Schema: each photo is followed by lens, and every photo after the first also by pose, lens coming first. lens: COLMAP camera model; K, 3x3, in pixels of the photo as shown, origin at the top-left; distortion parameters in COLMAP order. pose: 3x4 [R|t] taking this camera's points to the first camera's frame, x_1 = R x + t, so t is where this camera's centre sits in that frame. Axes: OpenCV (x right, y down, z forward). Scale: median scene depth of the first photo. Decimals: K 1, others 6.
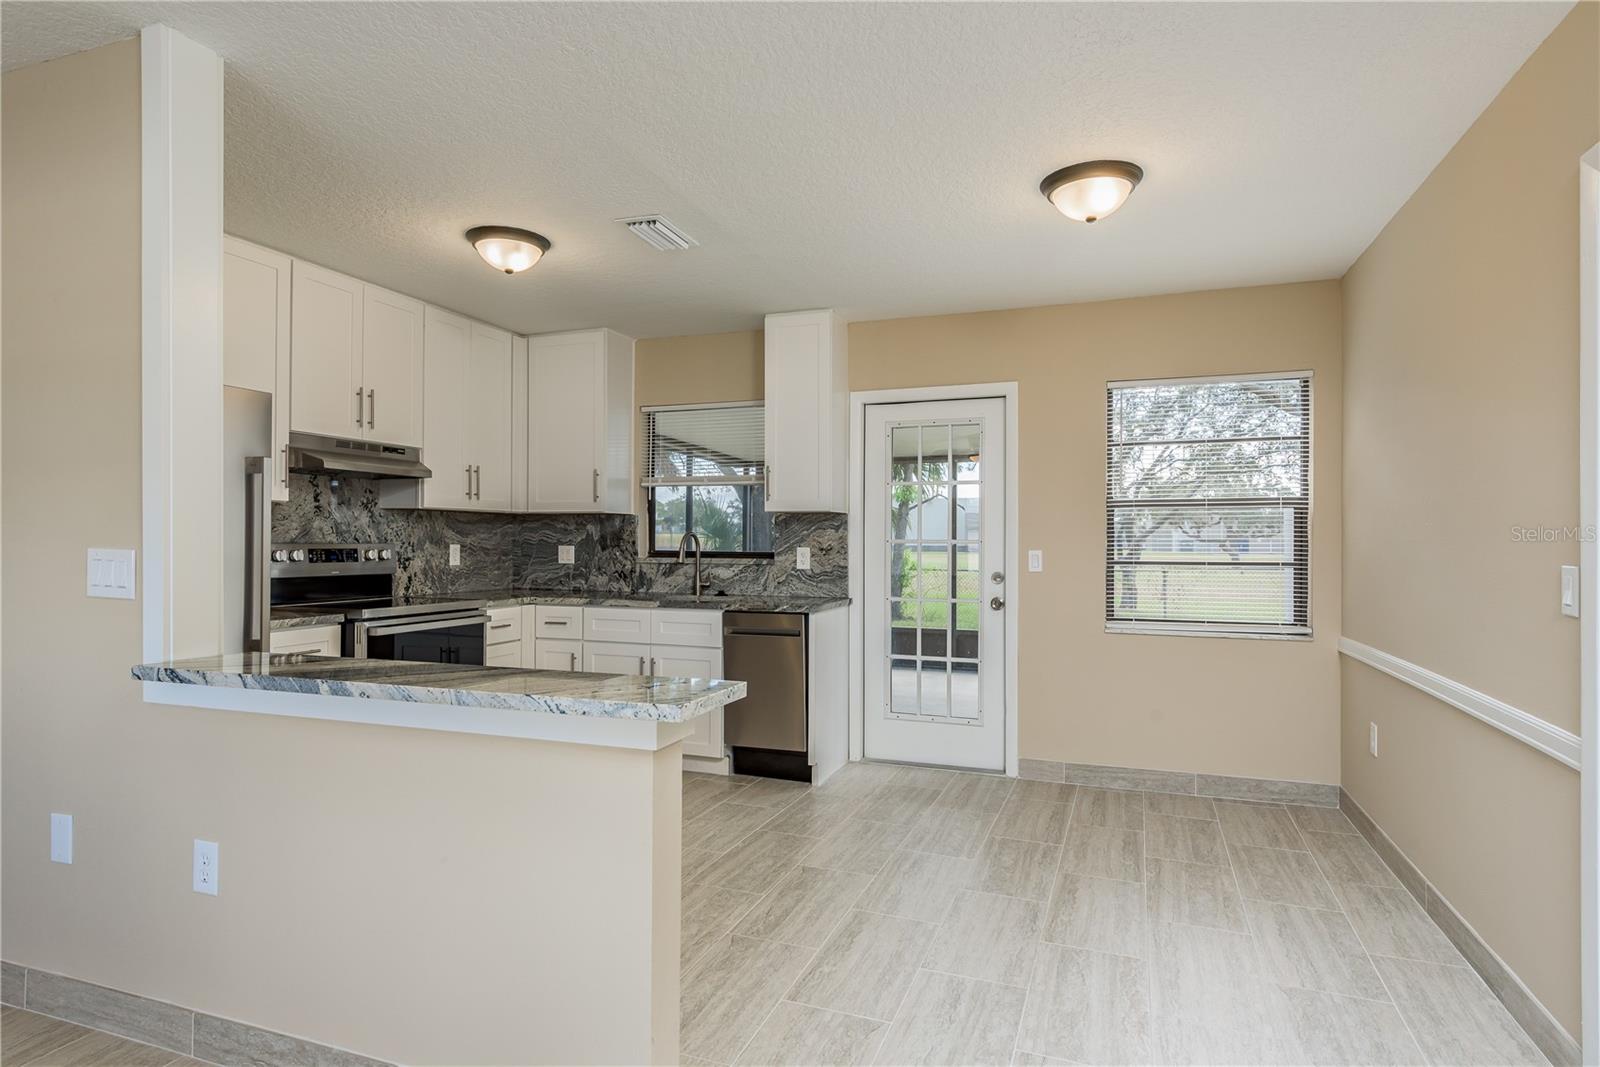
lens RADIAL K [[877.0, 0, 800.0], [0, 877.0, 533.5], [0, 0, 1]] dist [-0.000009, -0.000106]
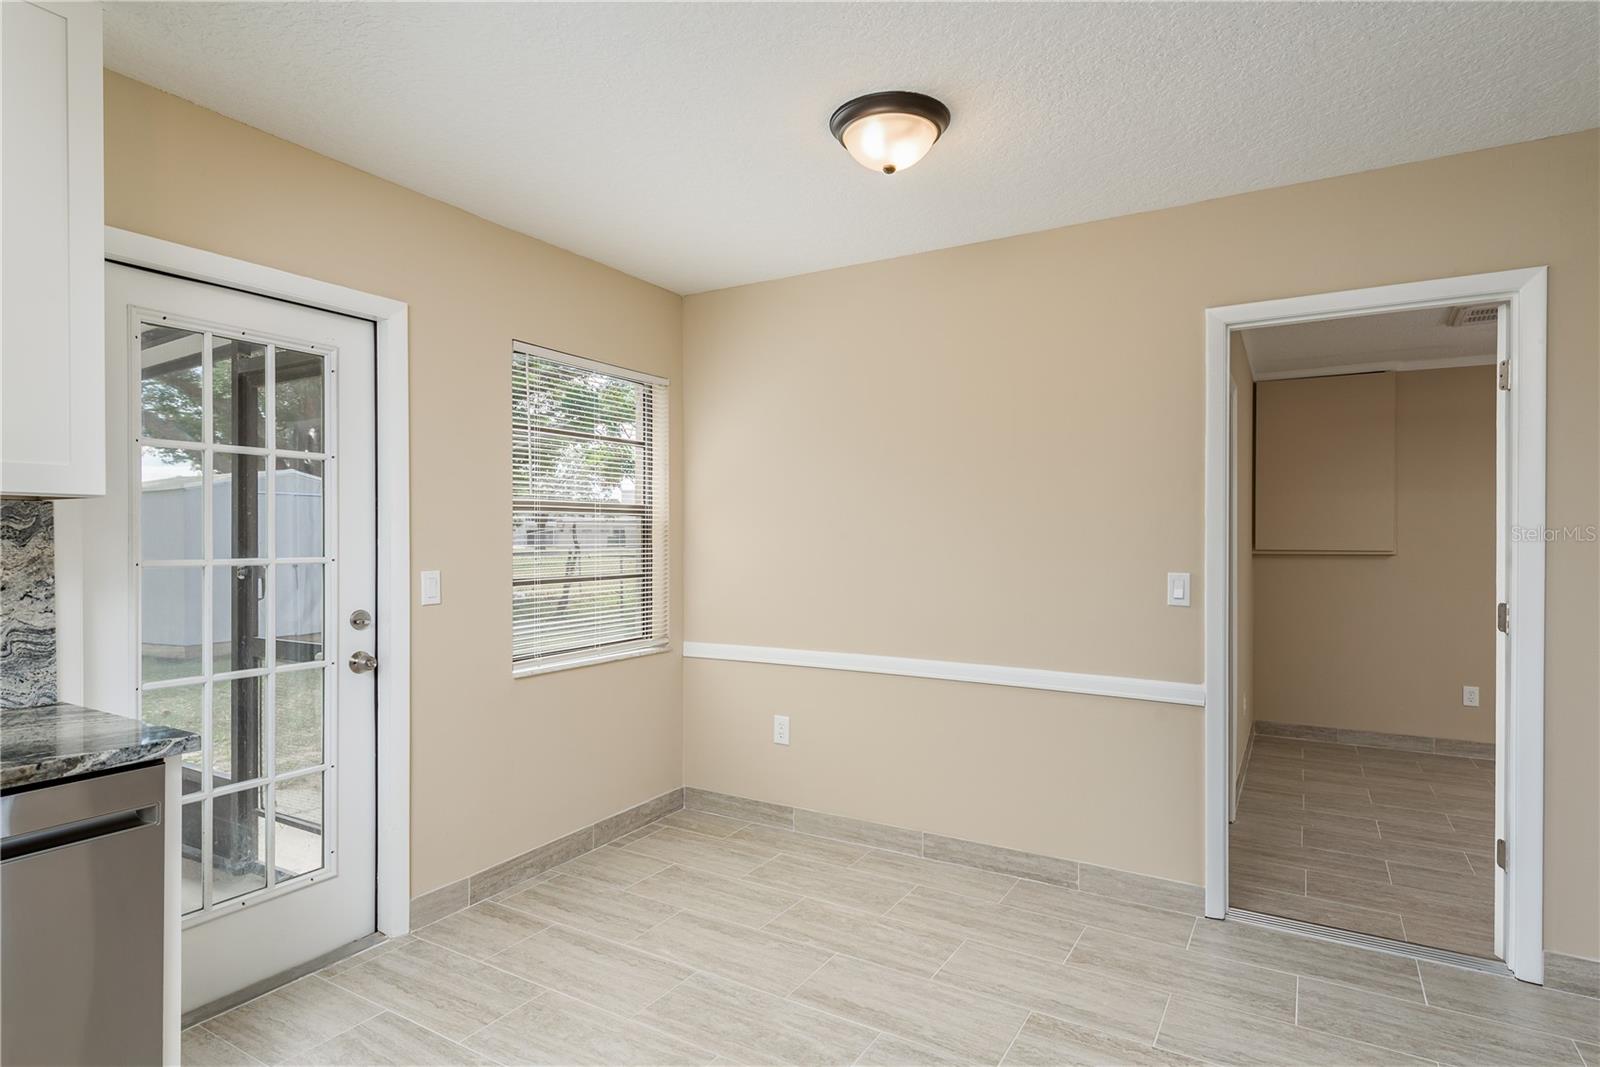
lens RADIAL K [[836.7, 0, 800.0], [0, 836.7, 533.5], [0, 0, 1]] dist [0.003642, -0.000013]
pose [[0.174934, 0.001138, 0.984580, -0.331891], [-0.006452, 0.999979, -0.000010, -0.011927], [-0.984559, -0.006351, 0.174937, 0.690300]]
